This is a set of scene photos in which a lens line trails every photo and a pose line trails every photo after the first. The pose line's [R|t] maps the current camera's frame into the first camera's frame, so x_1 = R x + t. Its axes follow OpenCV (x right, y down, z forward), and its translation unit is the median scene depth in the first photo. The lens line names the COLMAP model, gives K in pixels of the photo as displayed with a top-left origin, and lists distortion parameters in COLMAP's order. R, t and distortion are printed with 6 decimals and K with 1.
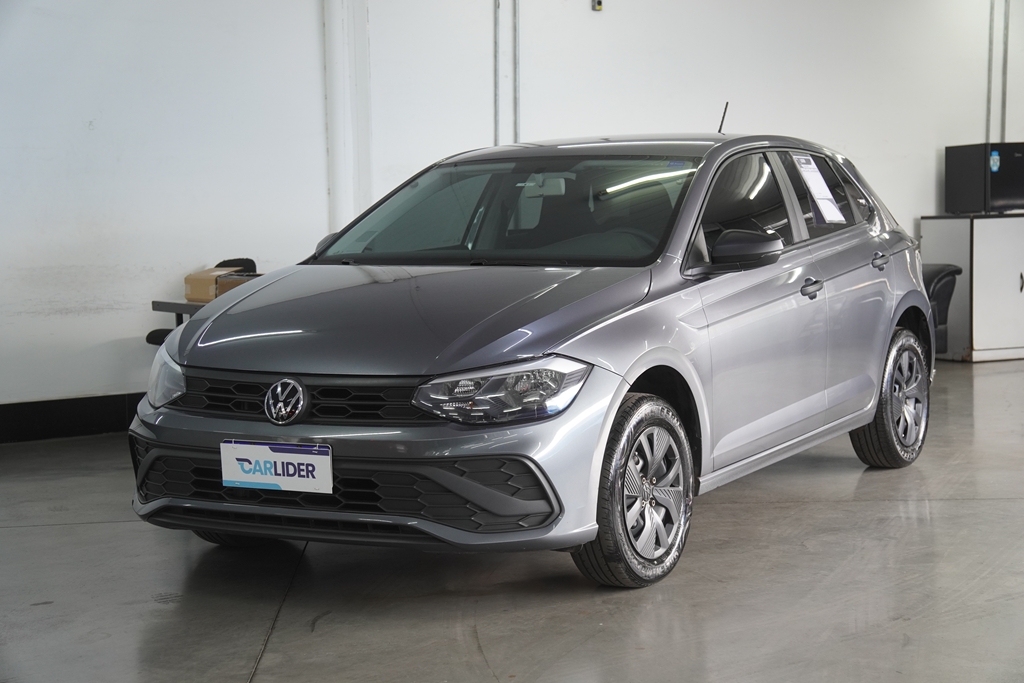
lens RADIAL K [[1719.6, 0, 516.2], [0, 1719.6, 347.1], [0, 0, 1]] dist [0.231387, 0.000000]
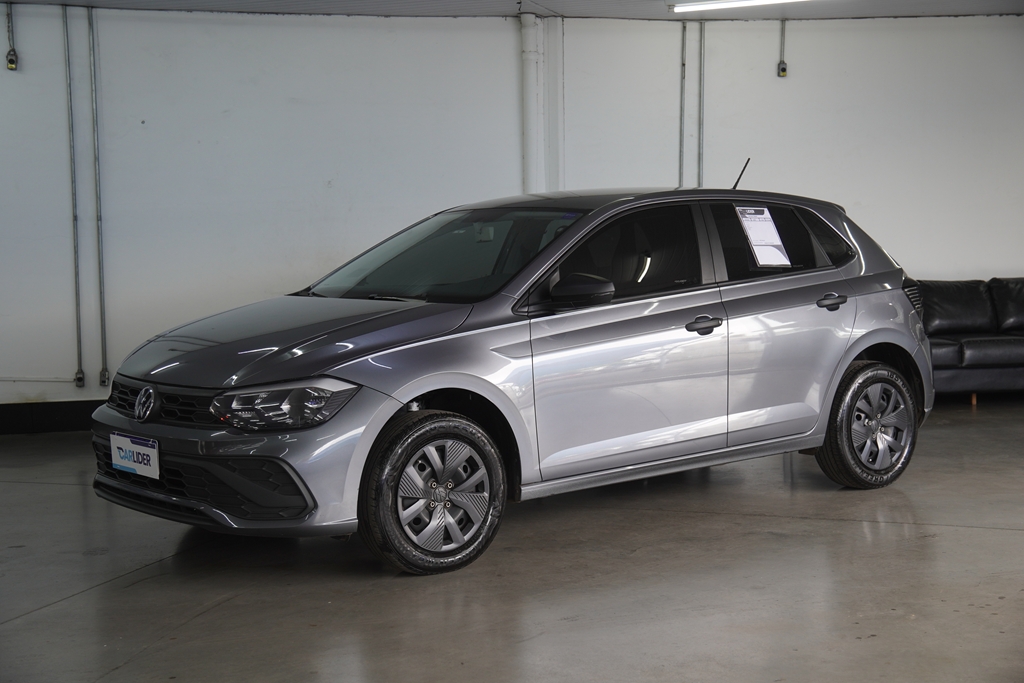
lens RADIAL K [[1406.8, 0, 507.4], [0, 1406.8, 340.6], [0, 0, 1]] dist [0.102509, 0.000000]
pose [[0.931671, 0.030663, -0.362006, 0.462212], [-0.033633, 0.999432, -0.001905, -0.021183], [0.361743, 0.013950, 0.932174, 0.115944]]
